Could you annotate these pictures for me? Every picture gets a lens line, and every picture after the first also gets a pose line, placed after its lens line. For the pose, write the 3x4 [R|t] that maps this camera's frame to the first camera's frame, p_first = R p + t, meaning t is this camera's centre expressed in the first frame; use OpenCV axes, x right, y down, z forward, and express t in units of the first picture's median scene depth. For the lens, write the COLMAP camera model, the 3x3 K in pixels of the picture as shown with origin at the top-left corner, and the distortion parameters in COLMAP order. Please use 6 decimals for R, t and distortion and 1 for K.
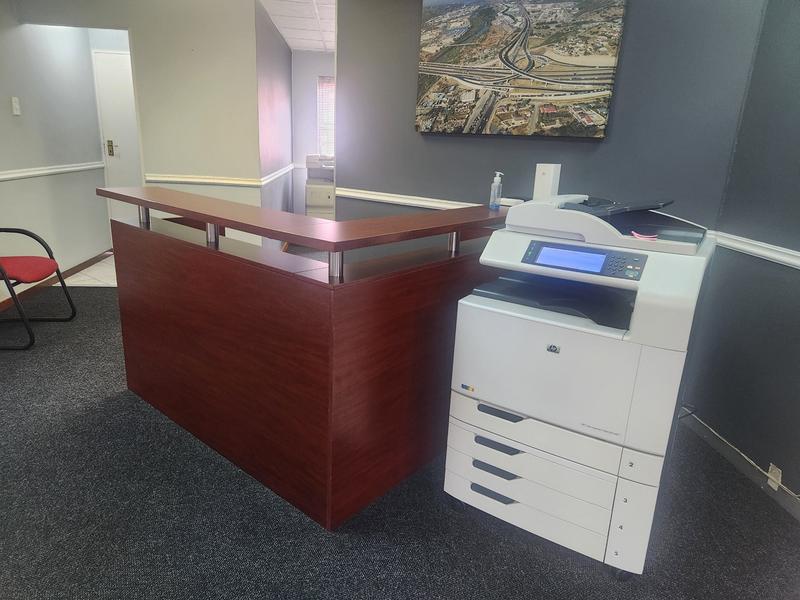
lens RADIAL K [[537.6, 0, 399.4], [0, 537.6, 304.4], [0, 0, 1]] dist [0.051400, -0.046106]
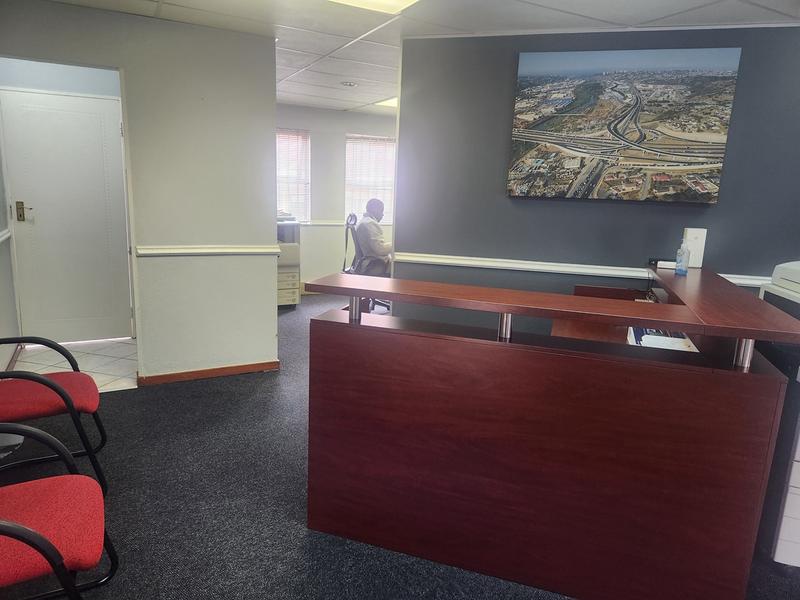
lens RADIAL K [[537.6, 0, 394.2], [0, 537.6, 307.3], [0, 0, 1]] dist [0.051400, -0.046106]
pose [[0.923274, -0.089829, 0.373492, -0.635467], [0.113288, 0.992704, -0.041290, -0.113642], [-0.367058, 0.080435, 0.926714, 0.199719]]
